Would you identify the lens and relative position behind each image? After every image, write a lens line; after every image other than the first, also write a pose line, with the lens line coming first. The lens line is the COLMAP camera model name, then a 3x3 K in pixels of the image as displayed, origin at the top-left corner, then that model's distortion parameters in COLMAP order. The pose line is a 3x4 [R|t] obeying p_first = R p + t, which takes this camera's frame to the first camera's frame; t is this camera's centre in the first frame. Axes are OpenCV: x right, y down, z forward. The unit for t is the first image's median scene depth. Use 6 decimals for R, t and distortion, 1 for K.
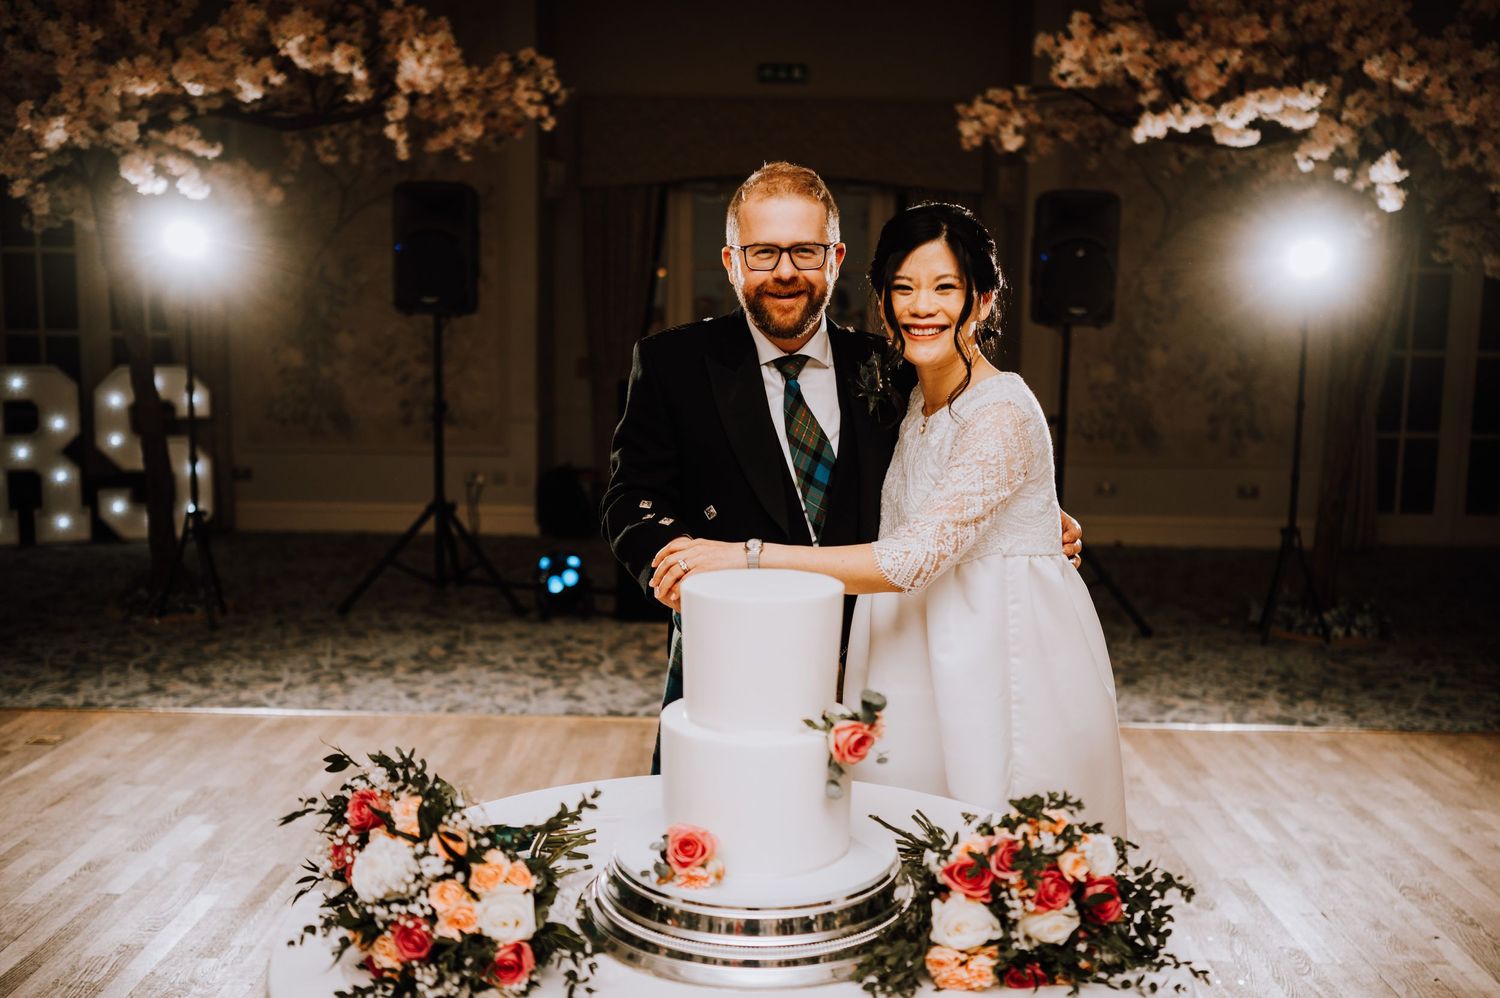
lens RADIAL K [[1413.3, 0, 755.9], [0, 1413.3, 504.0], [0, 0, 1]] dist [-0.000505, 0.000000]
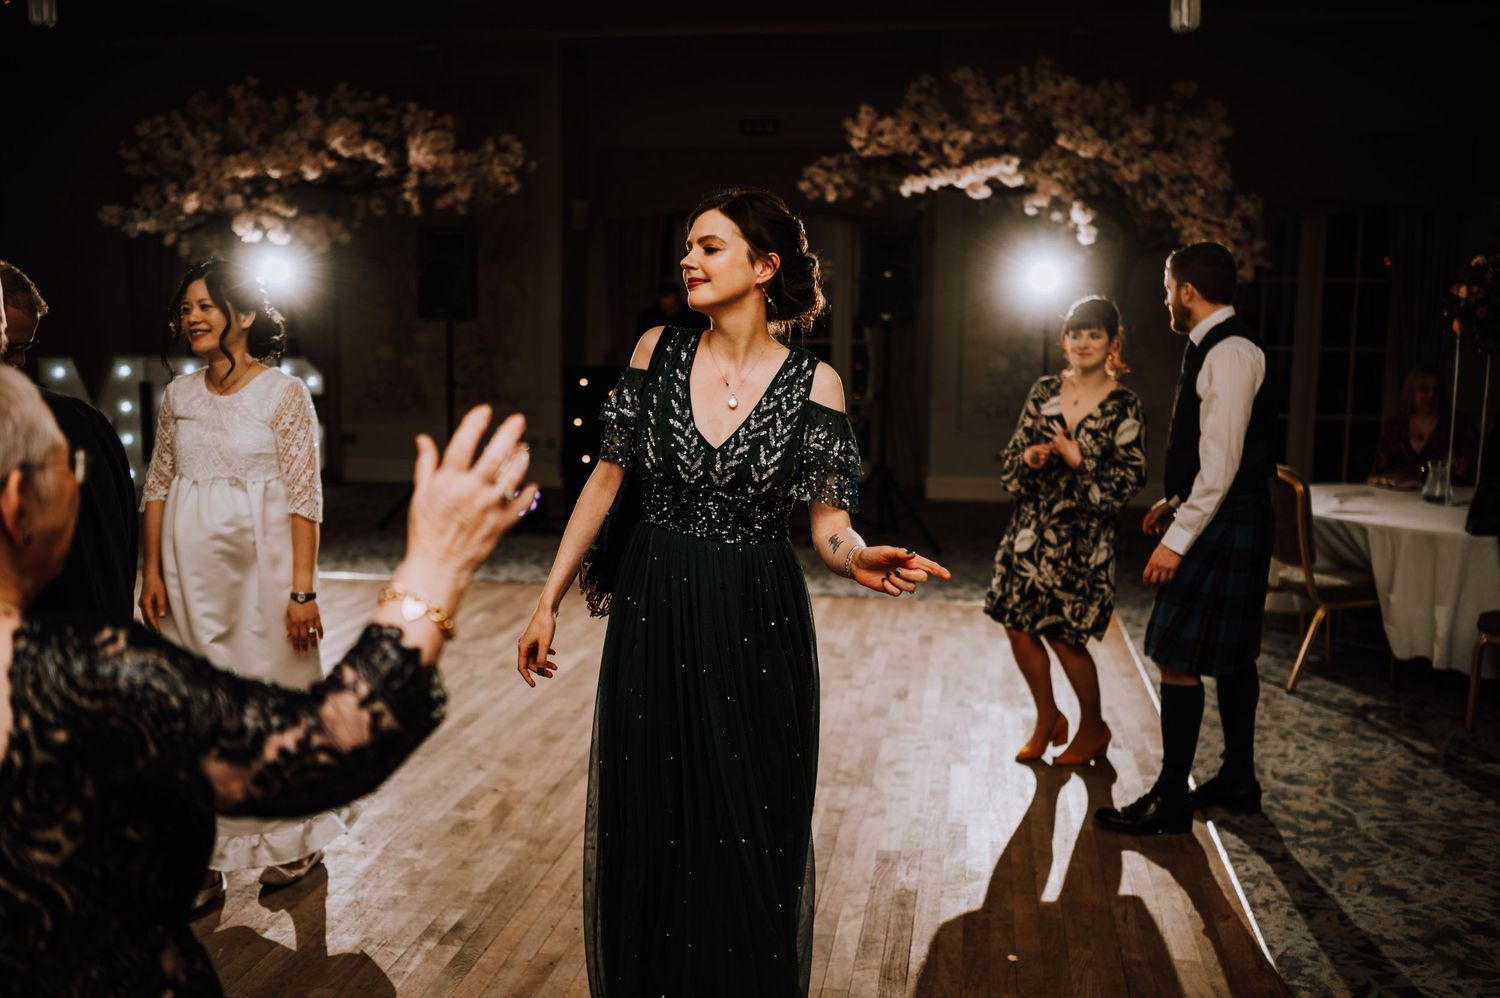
lens RADIAL K [[1413.3, 0, 745.1], [0, 1413.3, 500.9], [0, 0, 1]] dist [-0.000505, 0.000000]
pose [[0.987755, 0.016463, -0.155143, 0.332054], [-0.016584, 0.999862, 0.000515, 0.048057], [0.155130, 0.002064, 0.987892, -0.408657]]
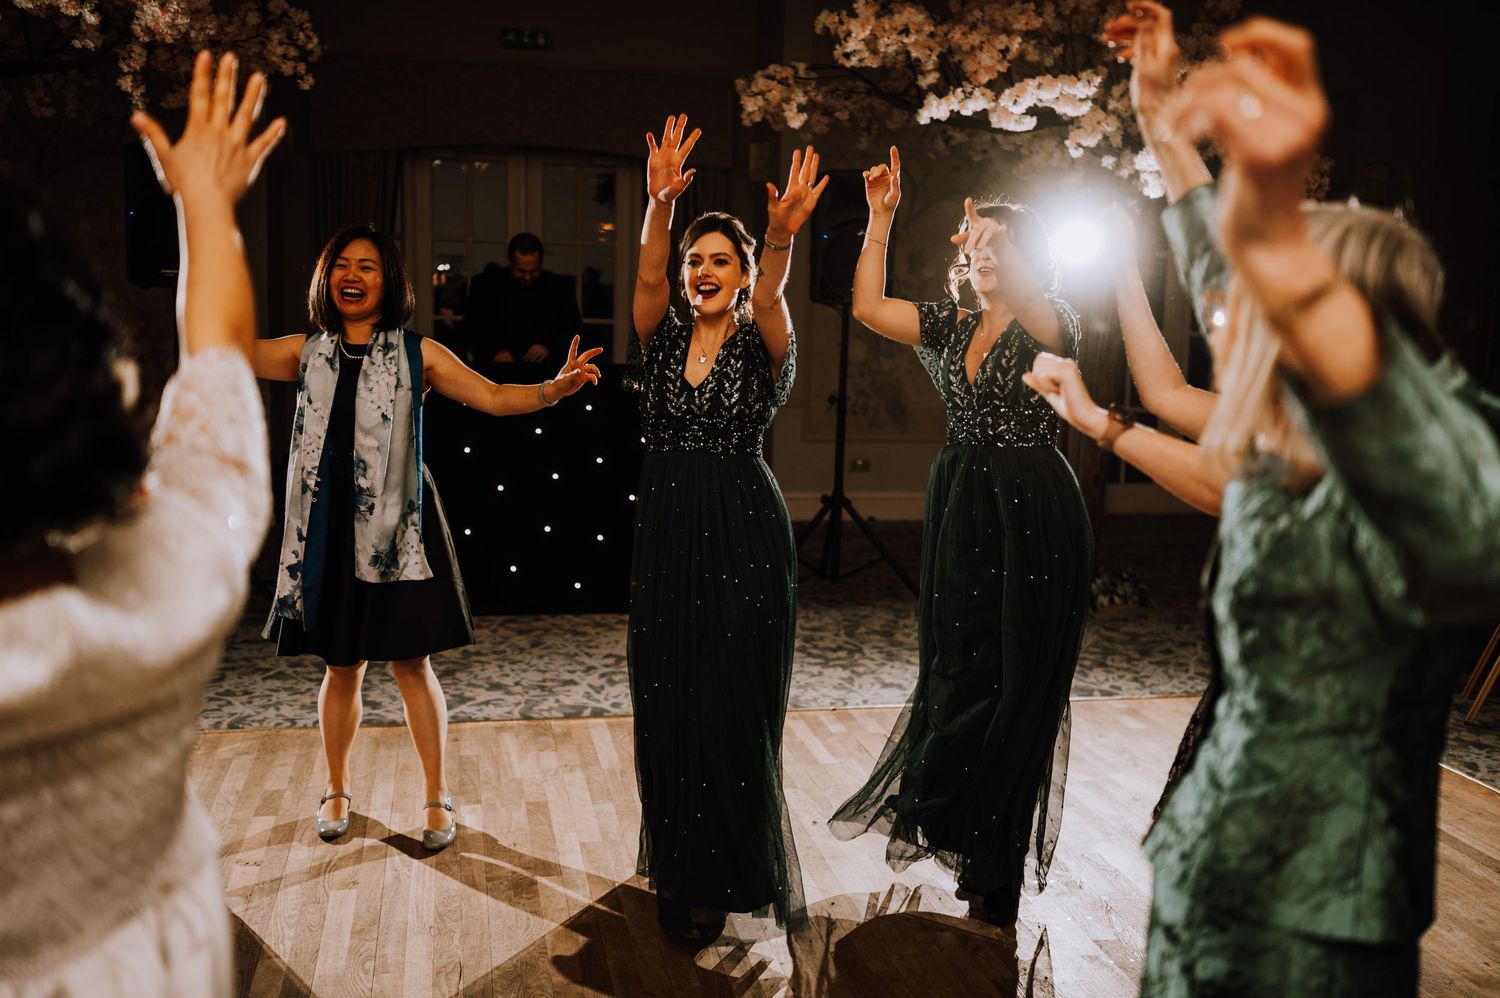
lens RADIAL K [[1413.3, 0, 746.9], [0, 1413.3, 497.7], [0, 0, 1]] dist [-0.000505, 0.000000]
pose [[0.977221, -0.021753, 0.211104, -0.070024], [0.018731, 0.999692, 0.016304, -0.008148], [-0.211394, -0.011978, 0.977328, 0.037171]]
